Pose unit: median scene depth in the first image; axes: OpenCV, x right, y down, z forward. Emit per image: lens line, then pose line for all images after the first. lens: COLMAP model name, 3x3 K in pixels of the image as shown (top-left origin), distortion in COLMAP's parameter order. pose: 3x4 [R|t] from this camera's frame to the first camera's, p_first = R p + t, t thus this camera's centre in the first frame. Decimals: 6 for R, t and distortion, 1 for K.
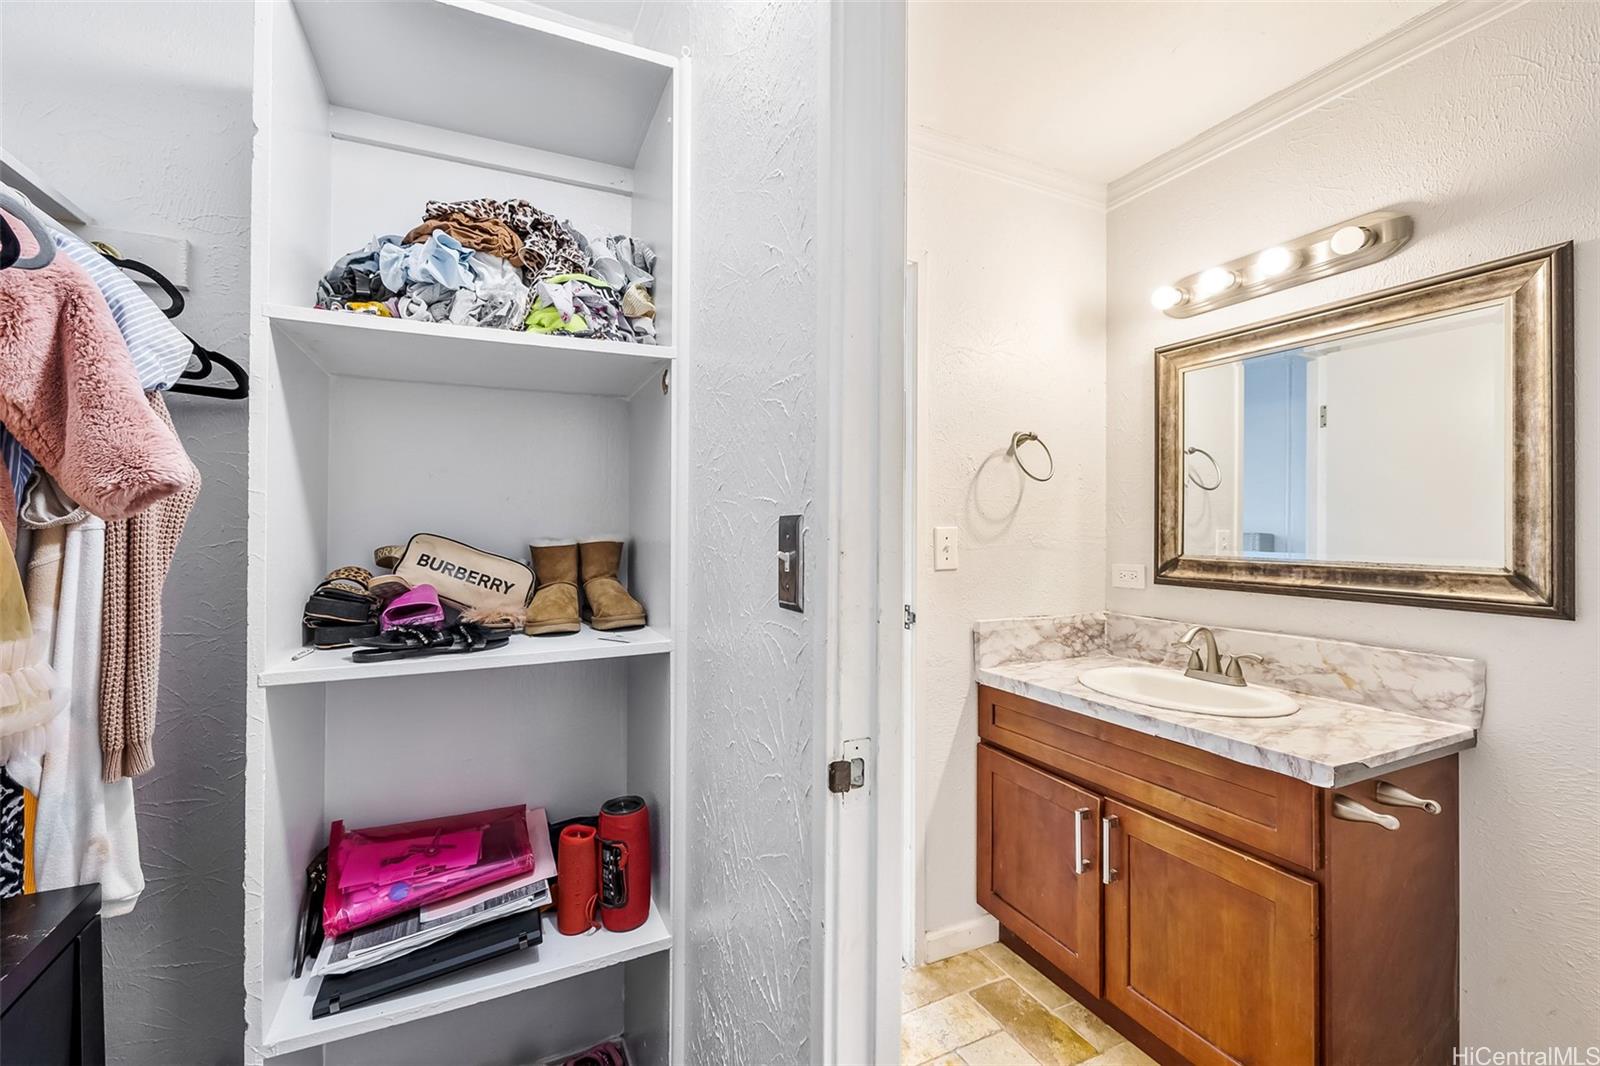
lens RADIAL K [[686.8, 0, 800.8], [0, 686.8, 529.4], [0, 0, 1]] dist [-0.000095, -0.000007]
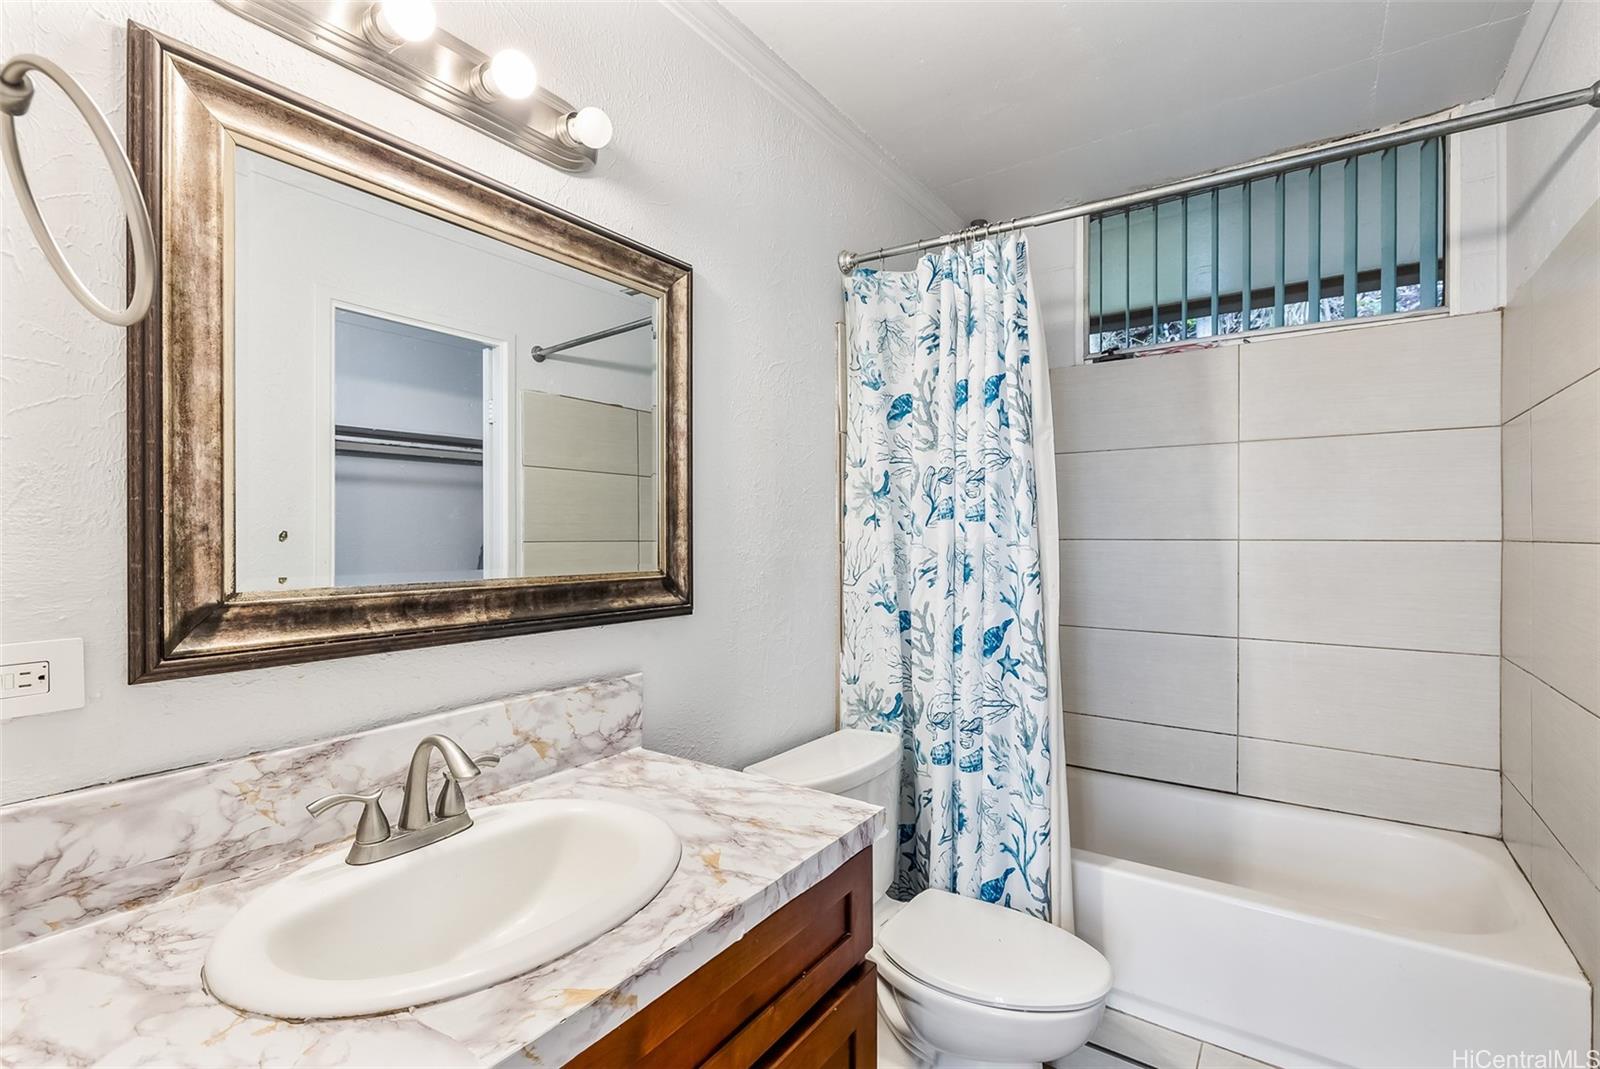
lens RADIAL K [[728.5, 0, 798.6], [0, 728.5, 533.0], [0, 0, 1]] dist [-0.002647, -0.000335]
pose [[-0.490671, -0.008519, 0.871303, 0.023895], [-0.007058, 0.999958, 0.005802, -0.003820], [-0.871316, -0.003303, -0.490710, 1.110012]]
